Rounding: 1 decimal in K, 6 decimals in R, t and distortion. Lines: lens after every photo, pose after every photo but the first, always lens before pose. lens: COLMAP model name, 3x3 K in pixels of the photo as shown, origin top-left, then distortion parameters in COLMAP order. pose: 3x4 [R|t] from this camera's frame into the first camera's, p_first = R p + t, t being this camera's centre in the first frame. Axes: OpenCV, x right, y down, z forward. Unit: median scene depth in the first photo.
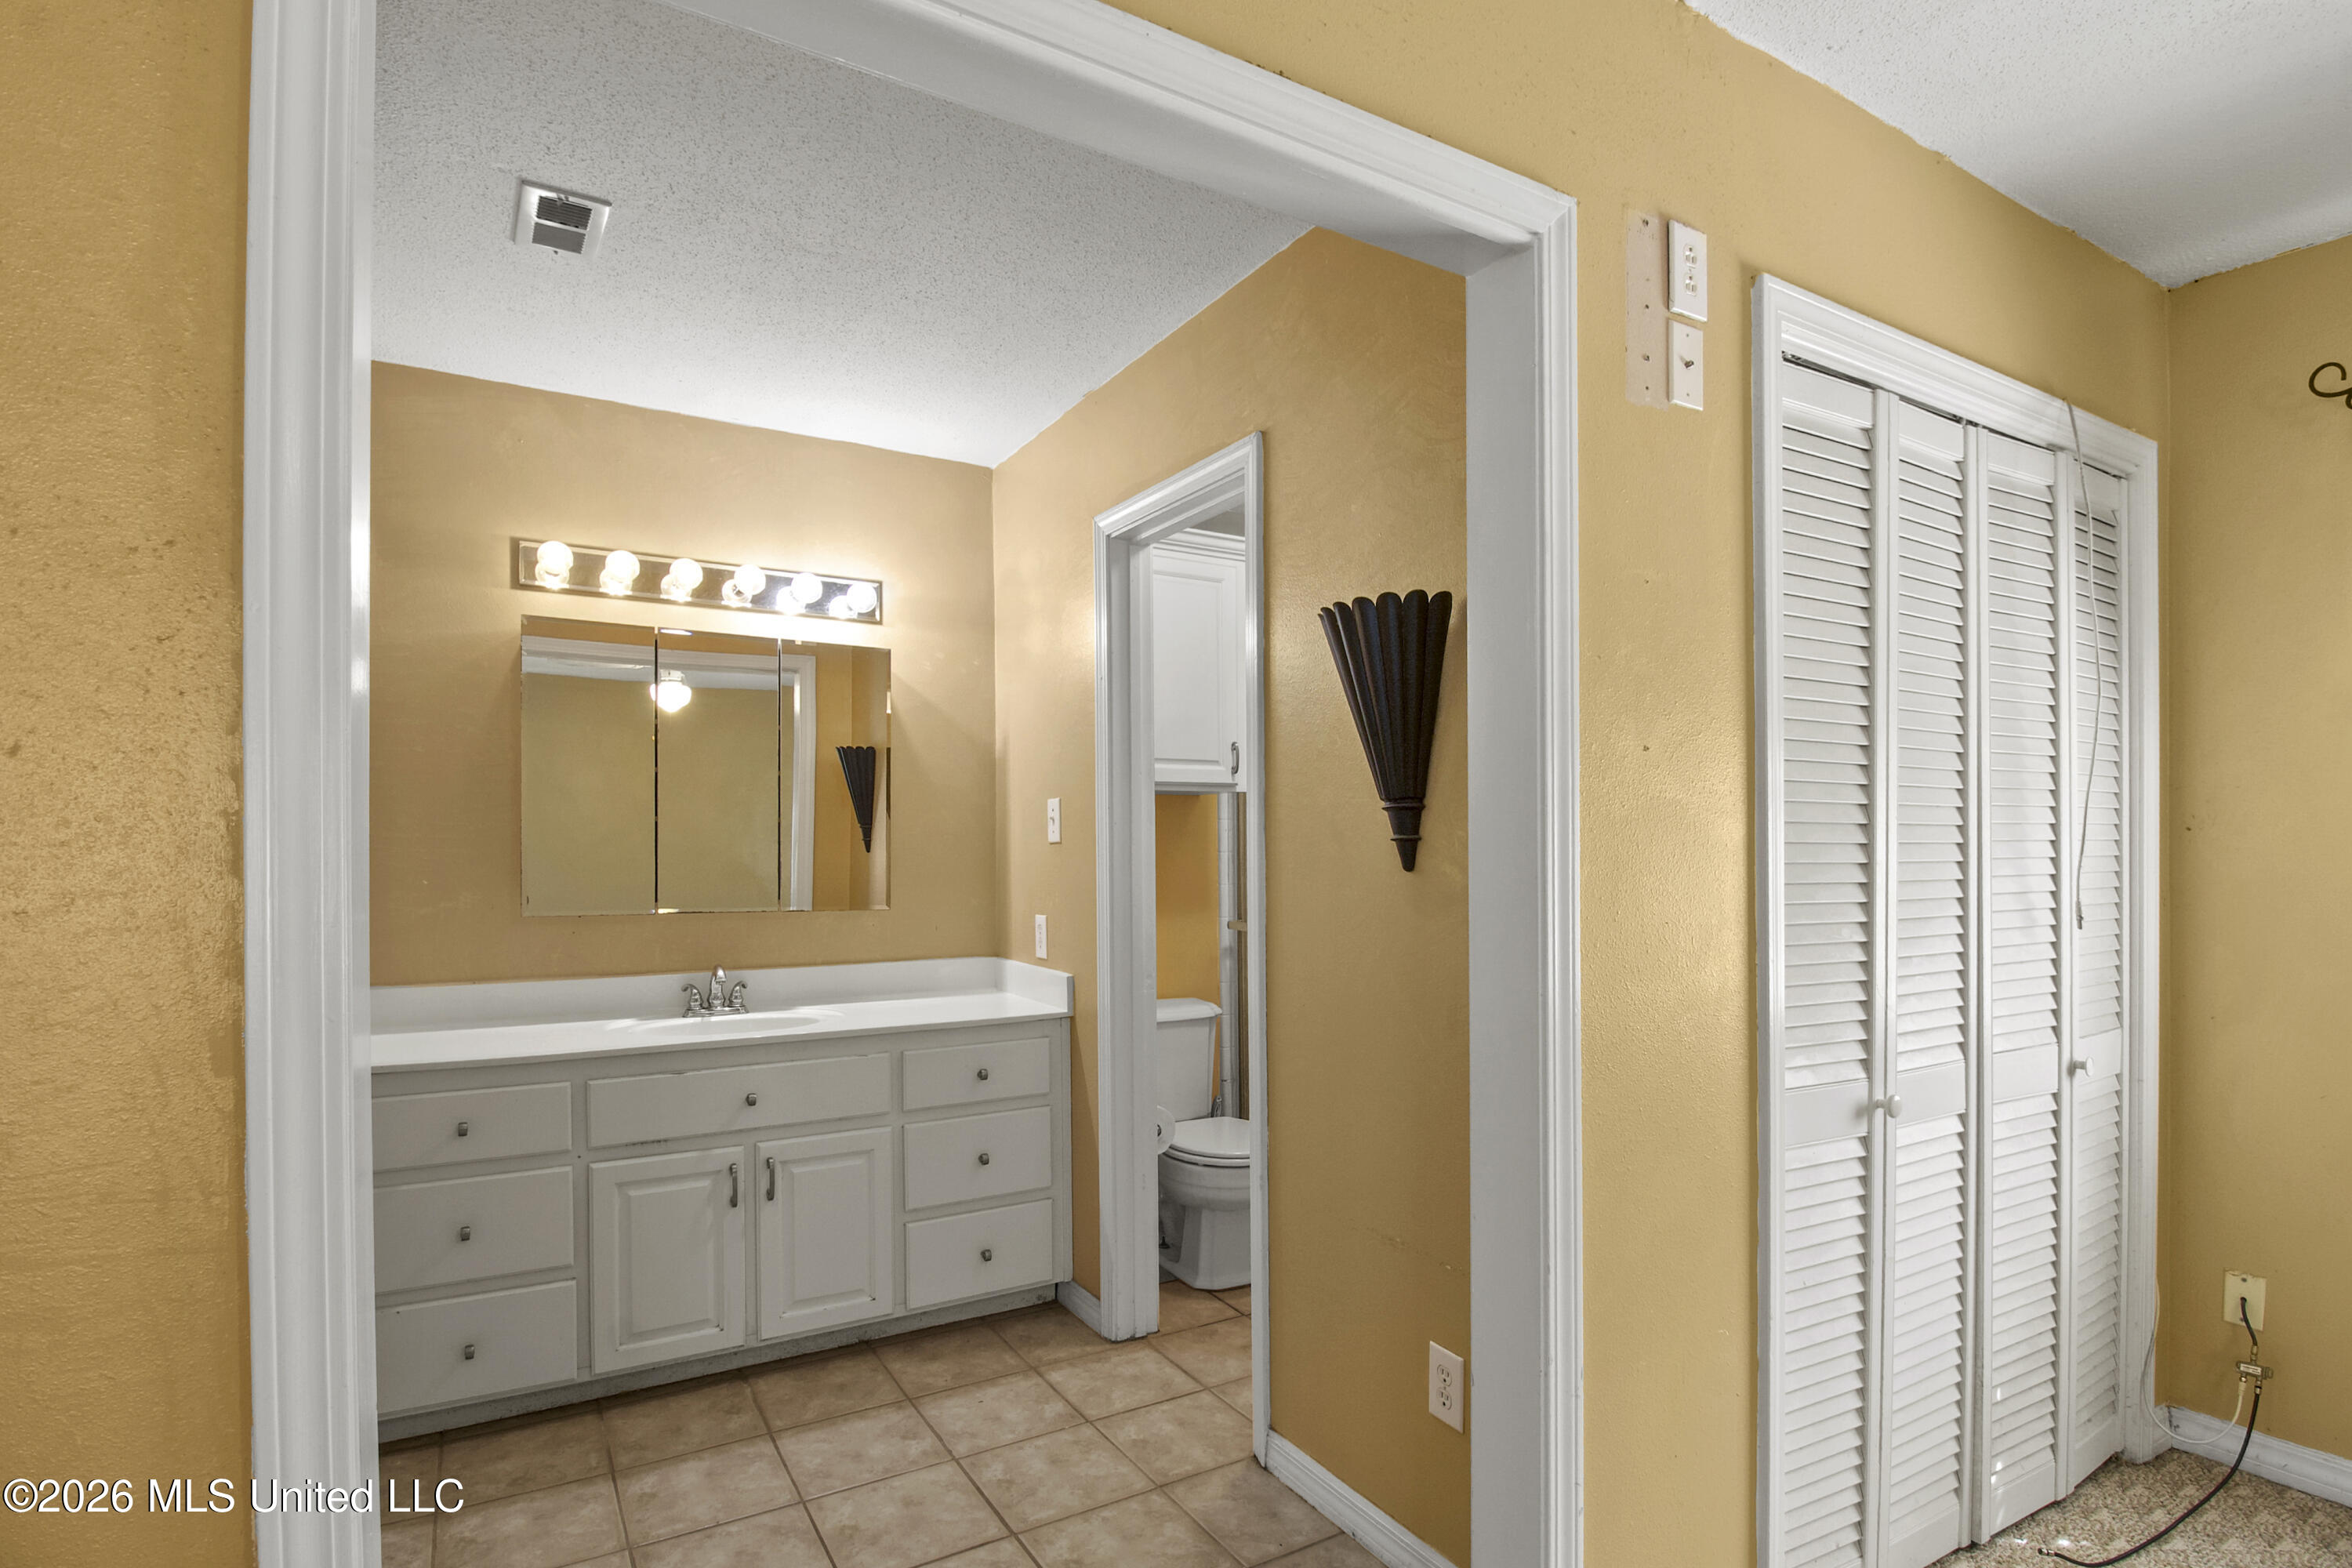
lens RADIAL K [[1136.4, 0, 1208.4], [0, 1136.4, 850.1], [0, 0, 1]] dist [0.002327, -0.016634]
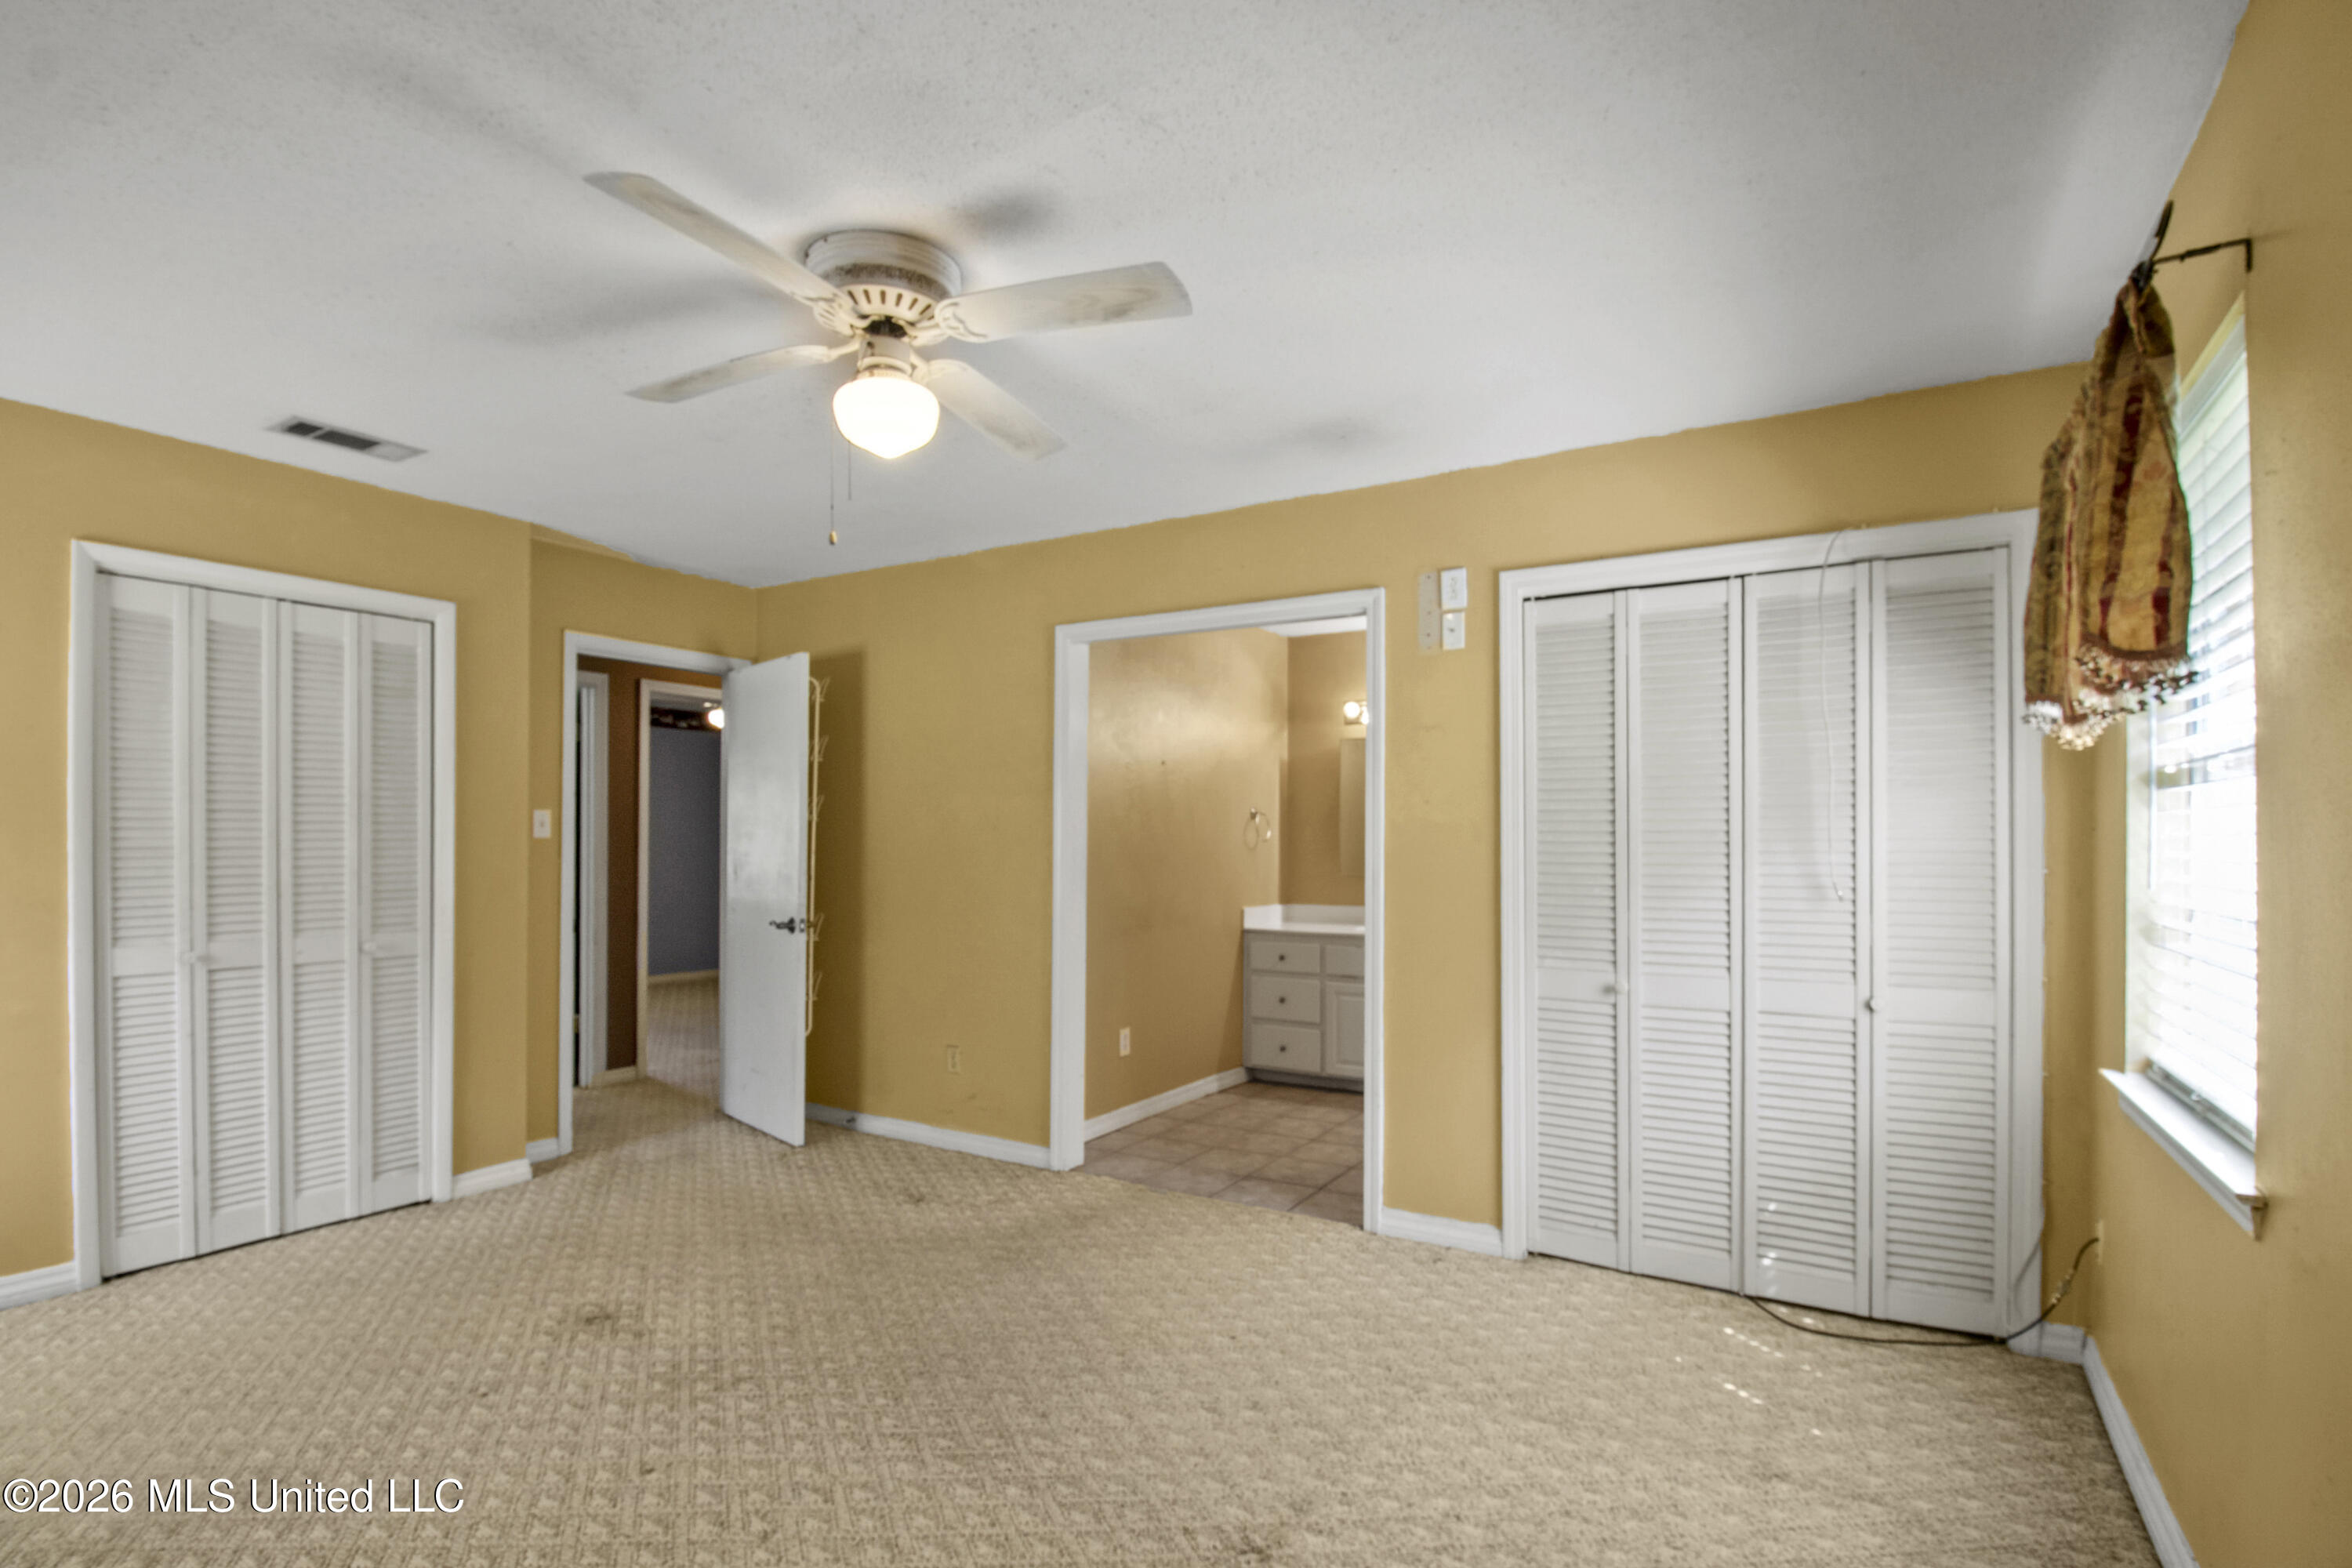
lens RADIAL K [[1136.4, 0, 1208.4], [0, 1136.4, 850.1], [0, 0, 1]] dist [0.002327, -0.016634]
pose [[0.489164, 0.008420, -0.872151, 1.342525], [-0.007283, 0.999958, 0.005569, 0.001572], [0.872161, 0.003628, 0.489205, -0.328194]]
